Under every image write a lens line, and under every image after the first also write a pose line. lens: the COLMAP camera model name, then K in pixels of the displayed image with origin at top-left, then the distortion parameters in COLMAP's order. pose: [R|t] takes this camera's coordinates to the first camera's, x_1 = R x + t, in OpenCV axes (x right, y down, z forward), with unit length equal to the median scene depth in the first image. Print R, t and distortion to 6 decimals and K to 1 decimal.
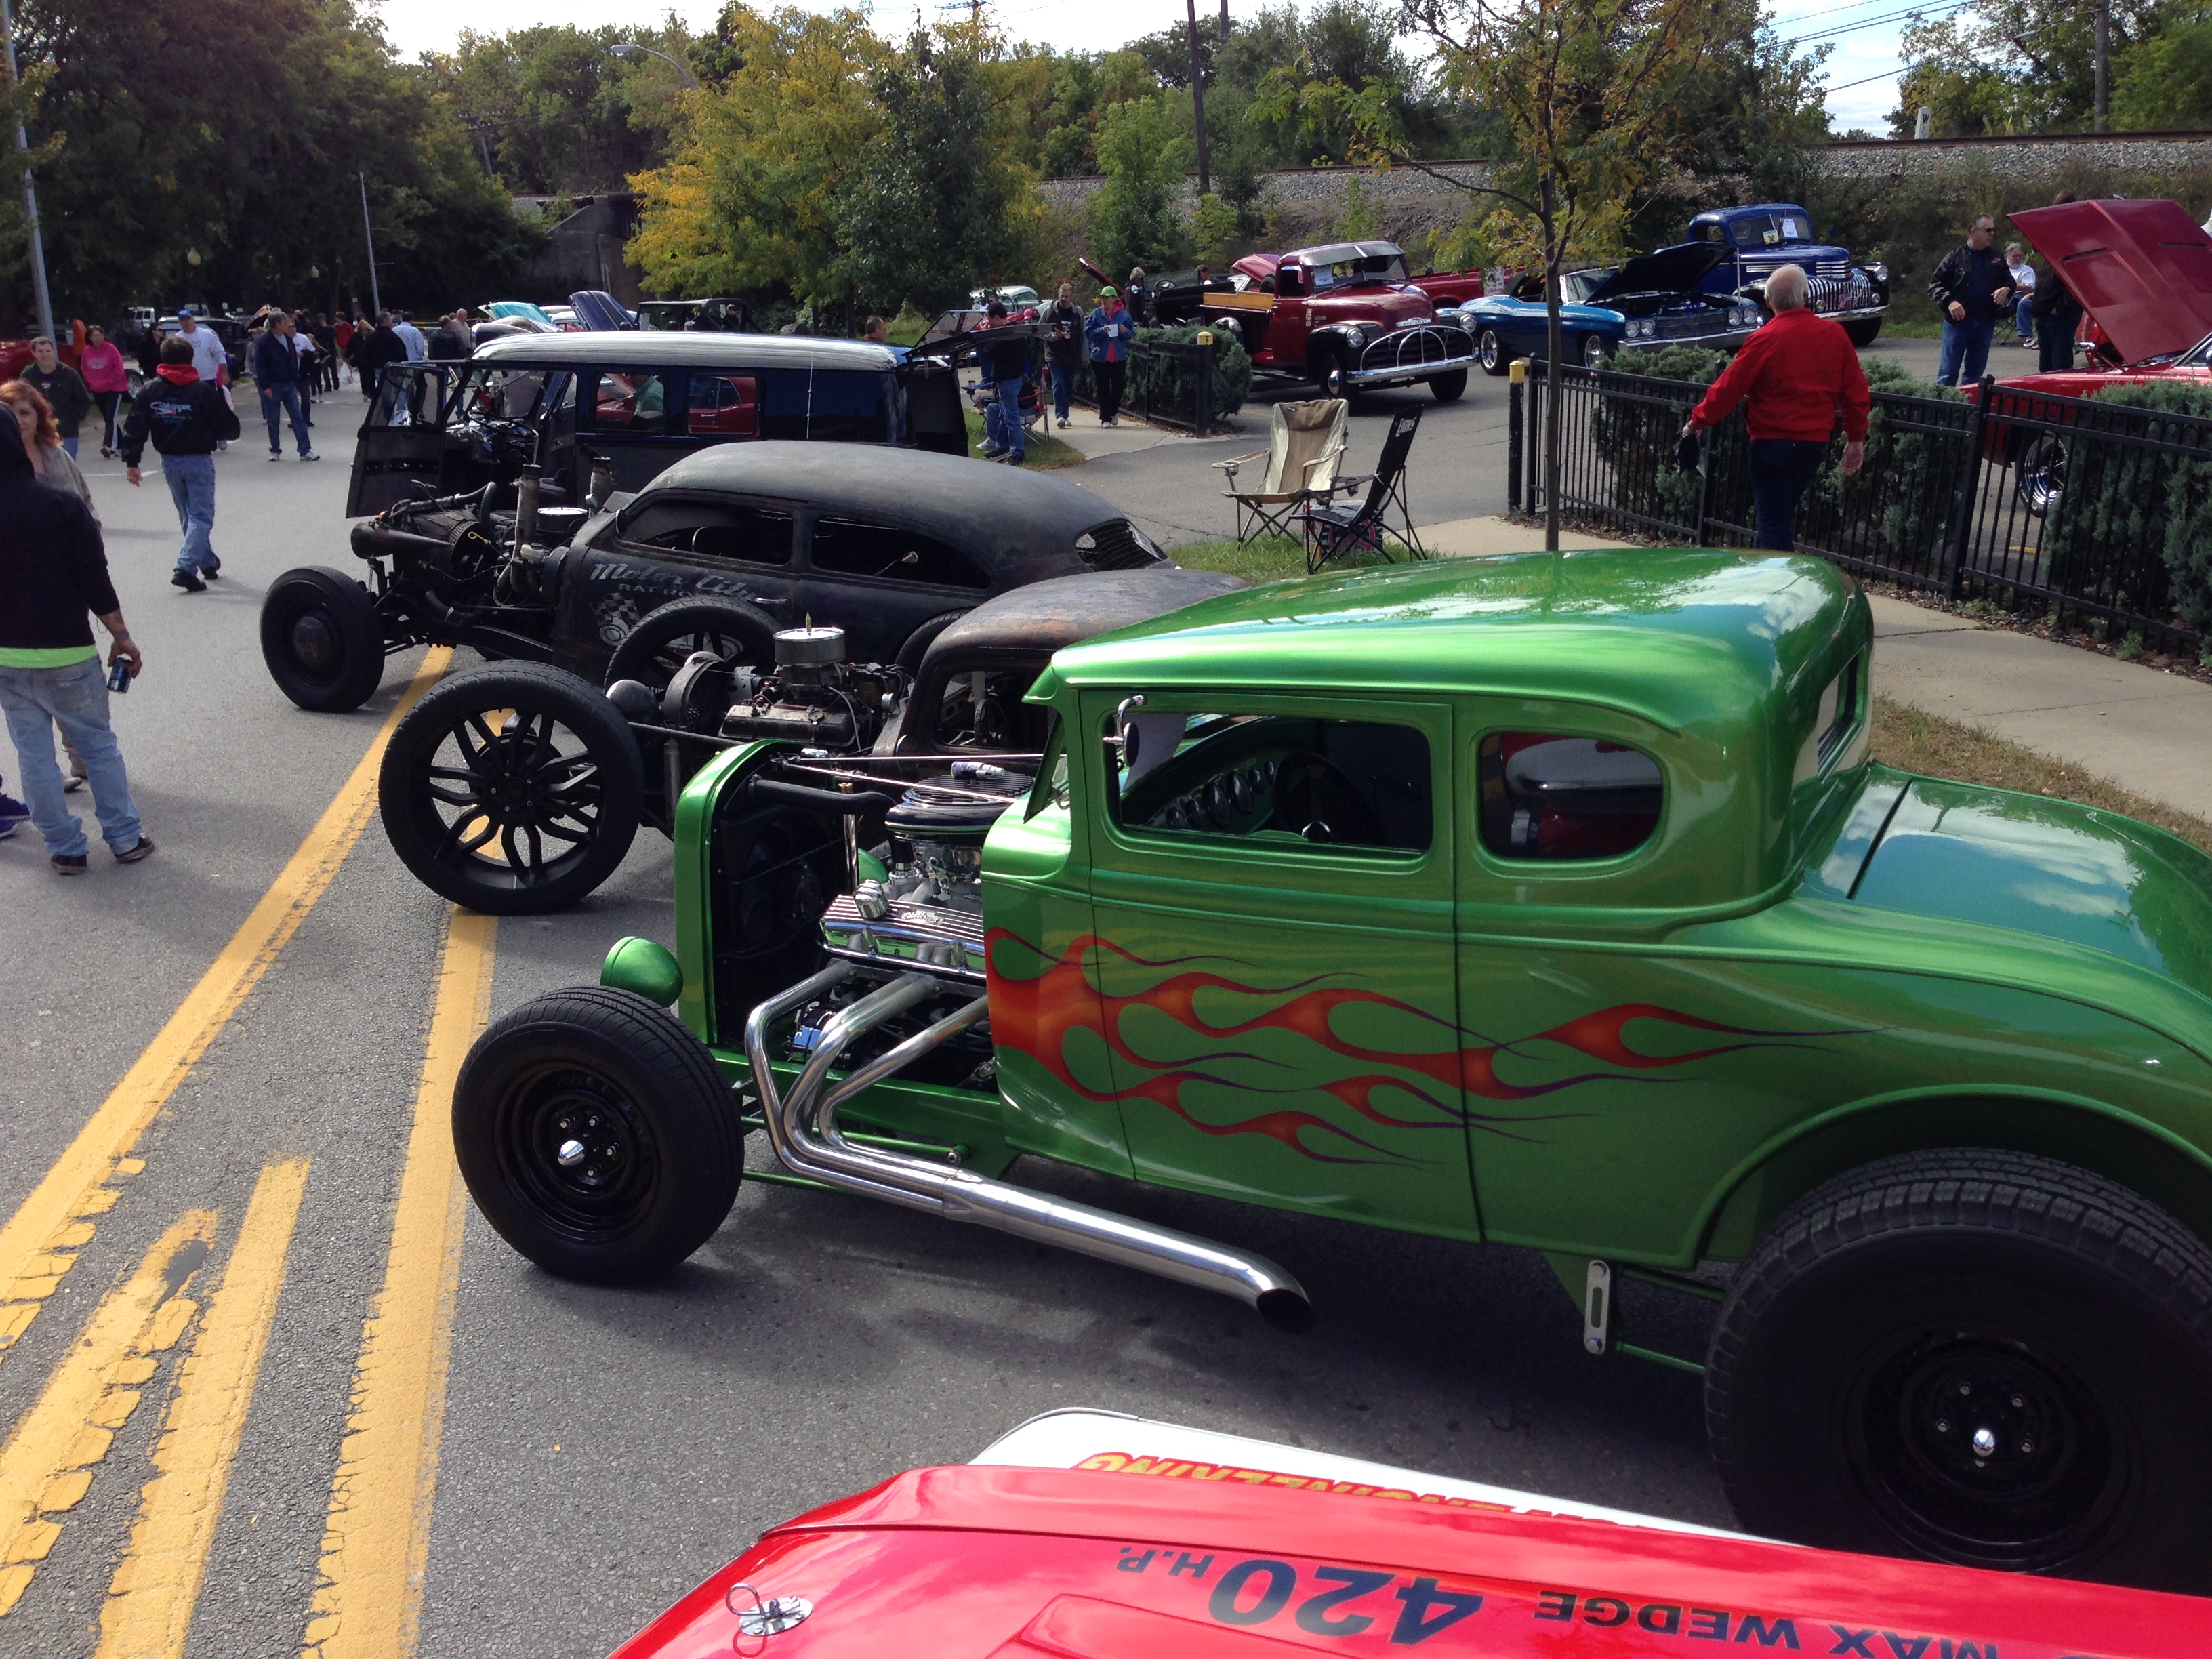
lens RADIAL K [[2130.0, 0, 1106.0], [0, 2130.0, 829.5], [0, 0, 1]] dist [0.159611, -0.257184]
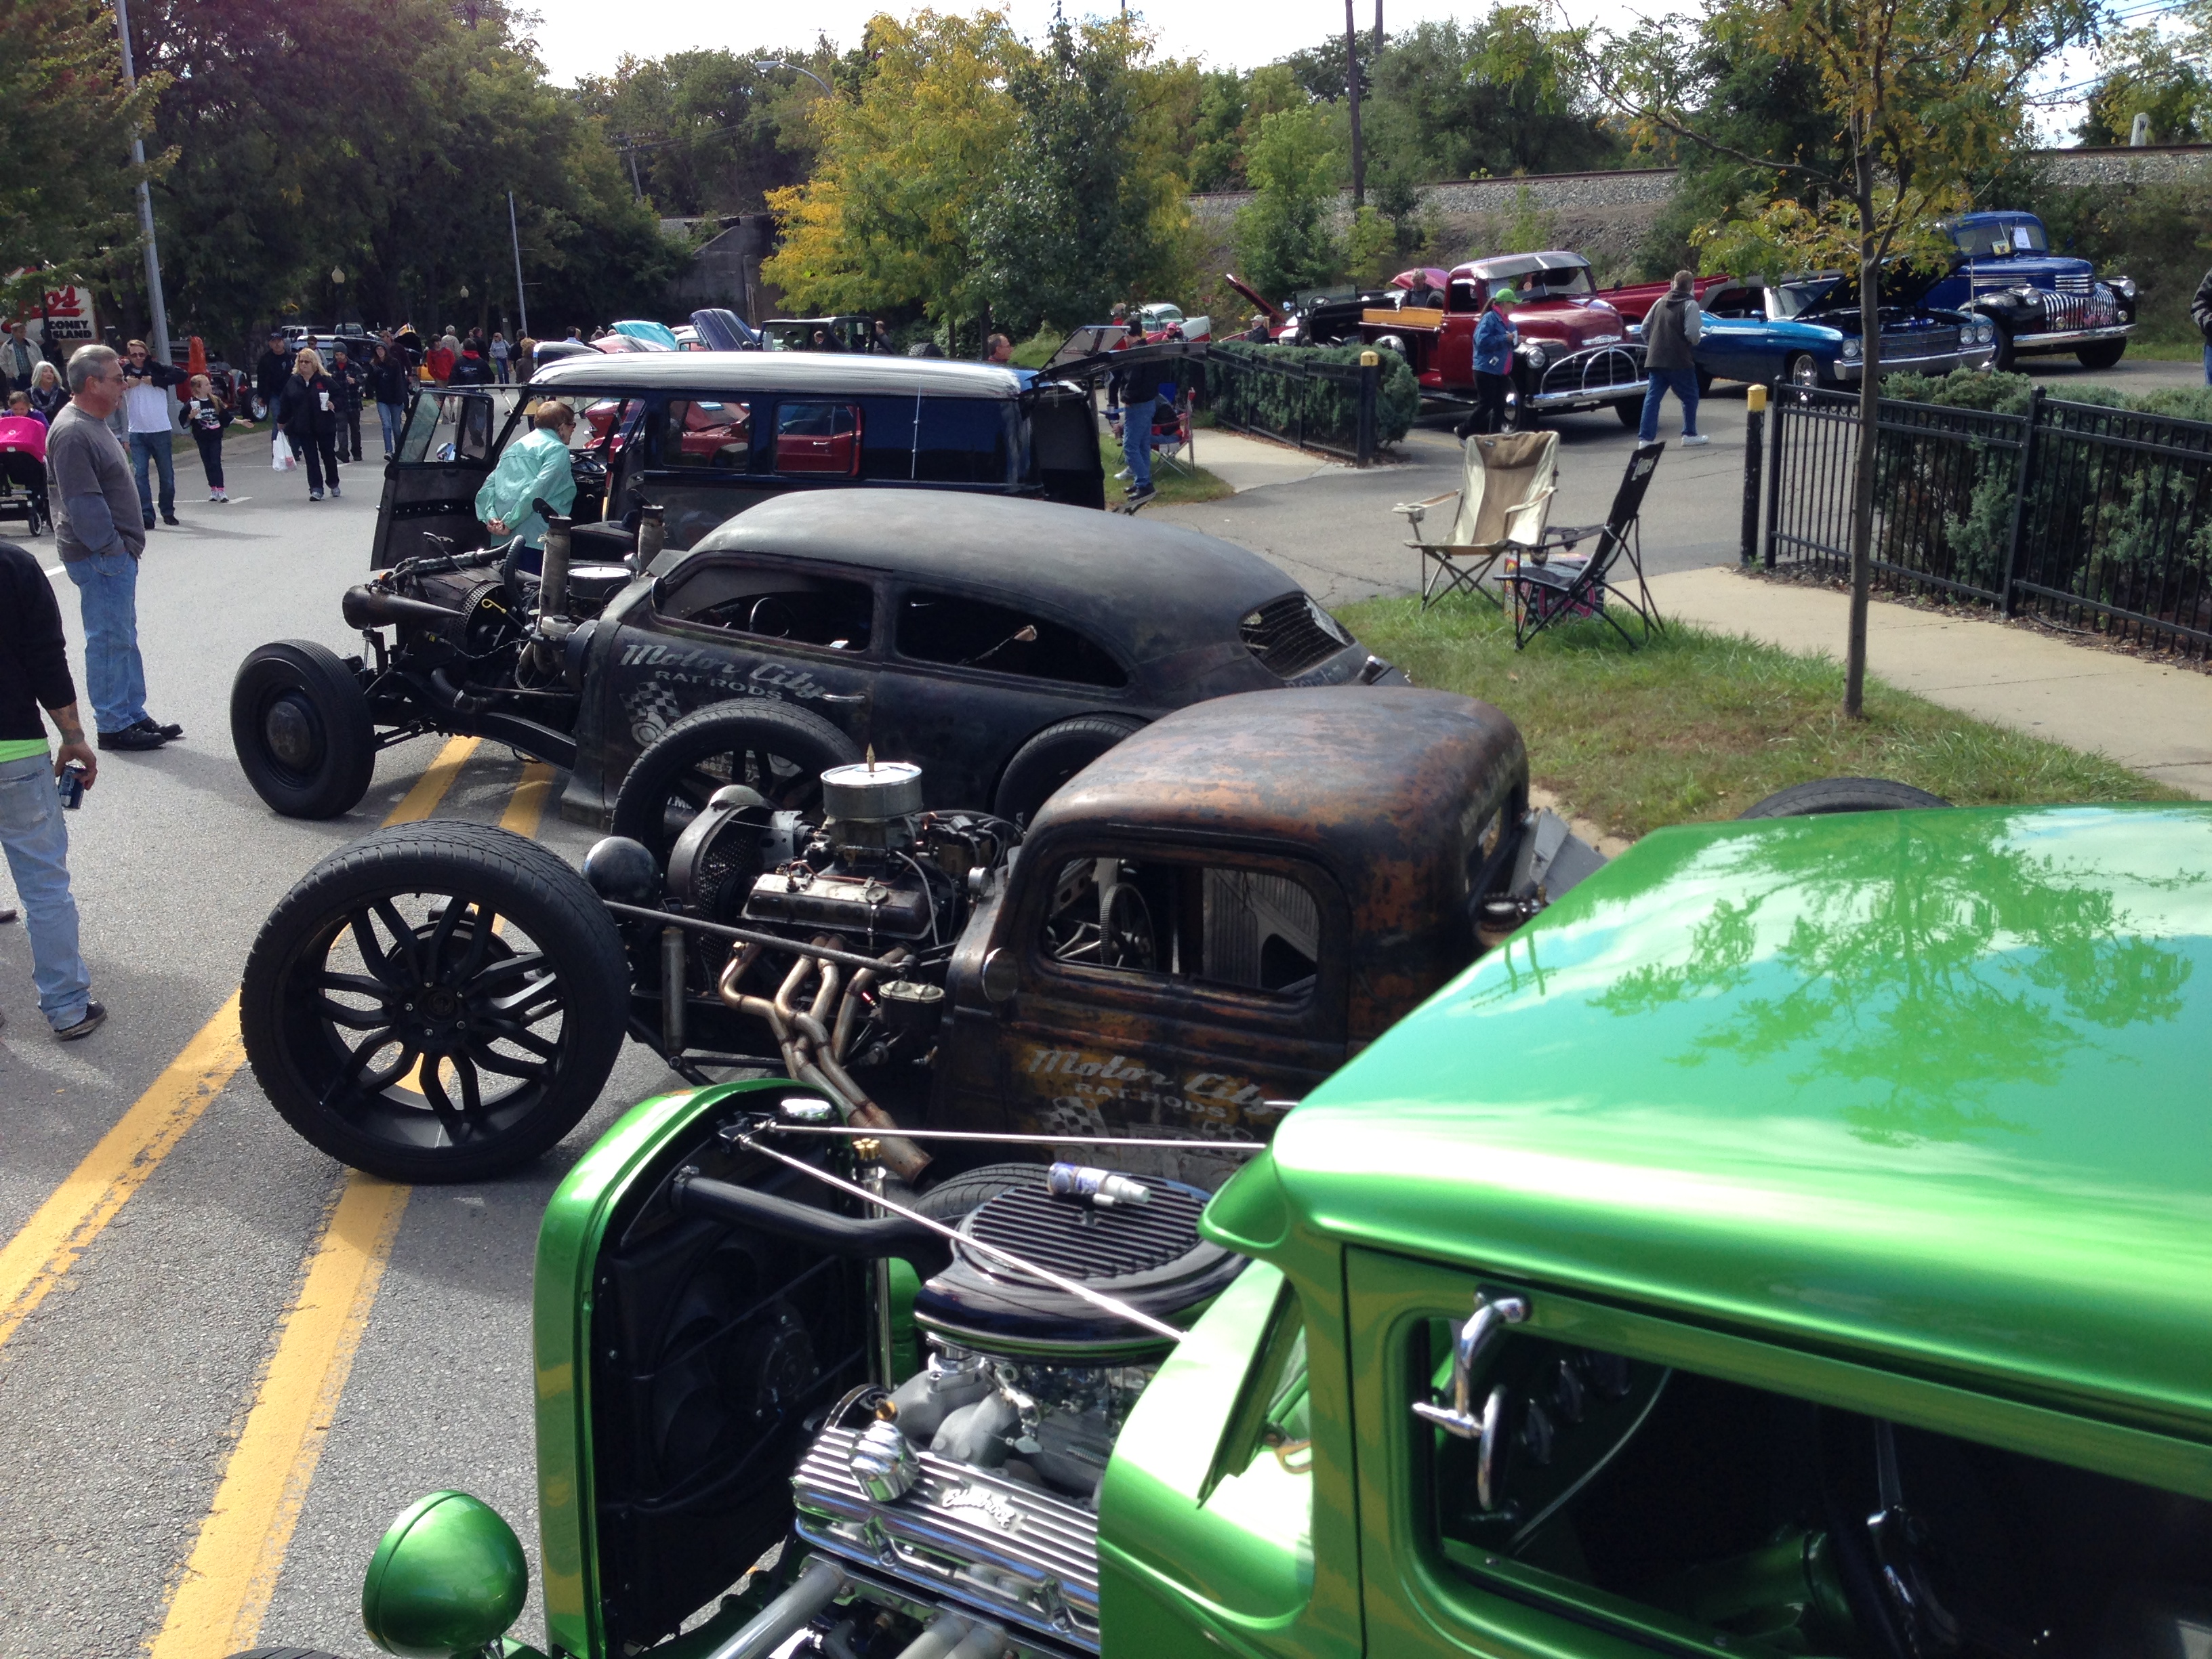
lens RADIAL K [[2063.4, 0, 1100.1], [0, 2063.4, 801.0], [0, 0, 1]] dist [0.177955, -0.296648]
pose [[0.997763, 0.016740, -0.064717, -0.006685], [-0.017705, 0.999740, -0.014370, -0.027000], [0.064459, 0.015483, 0.997800, 0.116271]]
